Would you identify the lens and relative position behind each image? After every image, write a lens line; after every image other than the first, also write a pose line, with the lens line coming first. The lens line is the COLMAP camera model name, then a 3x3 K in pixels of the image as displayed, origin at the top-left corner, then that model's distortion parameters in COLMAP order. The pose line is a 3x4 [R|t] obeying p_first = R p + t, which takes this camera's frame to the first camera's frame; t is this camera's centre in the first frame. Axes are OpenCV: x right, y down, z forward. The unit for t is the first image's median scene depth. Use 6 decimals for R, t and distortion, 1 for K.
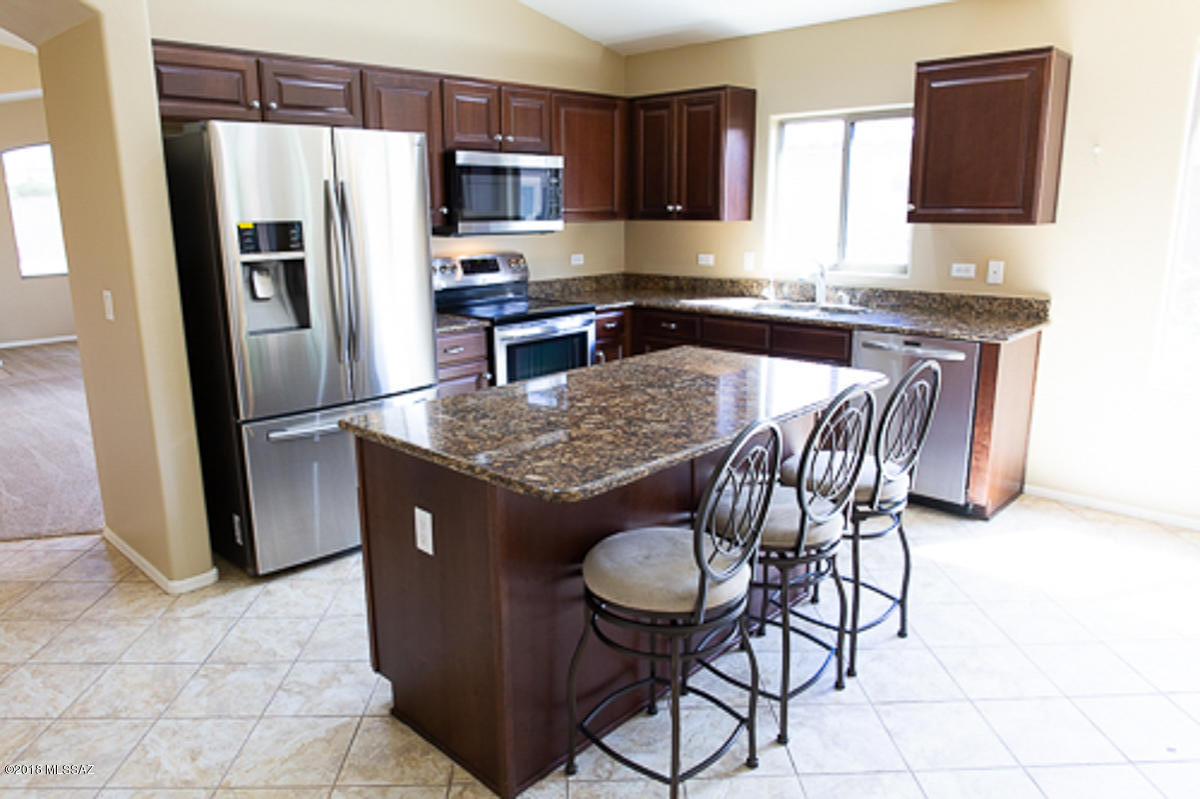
lens RADIAL K [[809.9, 0, 599.1], [0, 809.9, 394.2], [0, 0, 1]] dist [-0.002125, -0.035231]
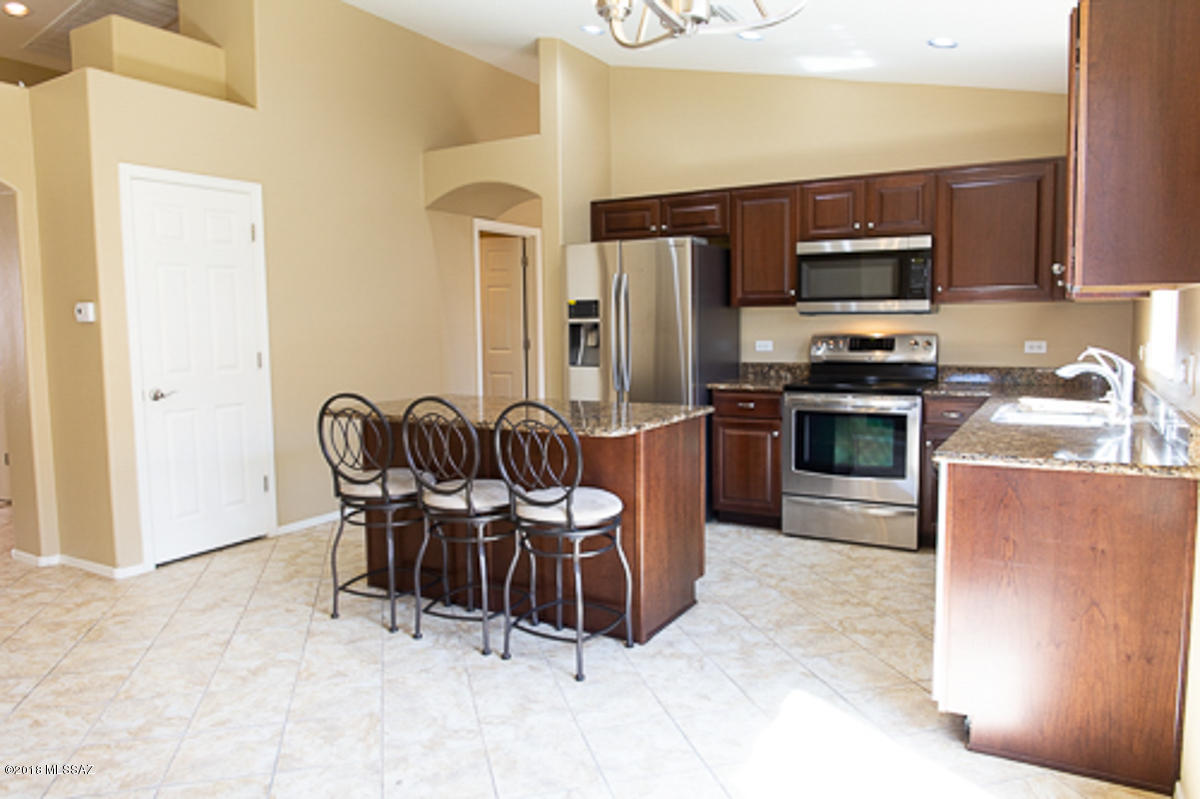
lens RADIAL K [[809.9, 0, 599.1], [0, 809.9, 394.2], [0, 0, 1]] dist [-0.002125, -0.035231]
pose [[0.227006, 0.089564, -0.969766, 0.777503], [-0.215959, 0.975601, 0.039551, -0.058078], [0.949647, 0.200451, 0.240809, 0.408743]]
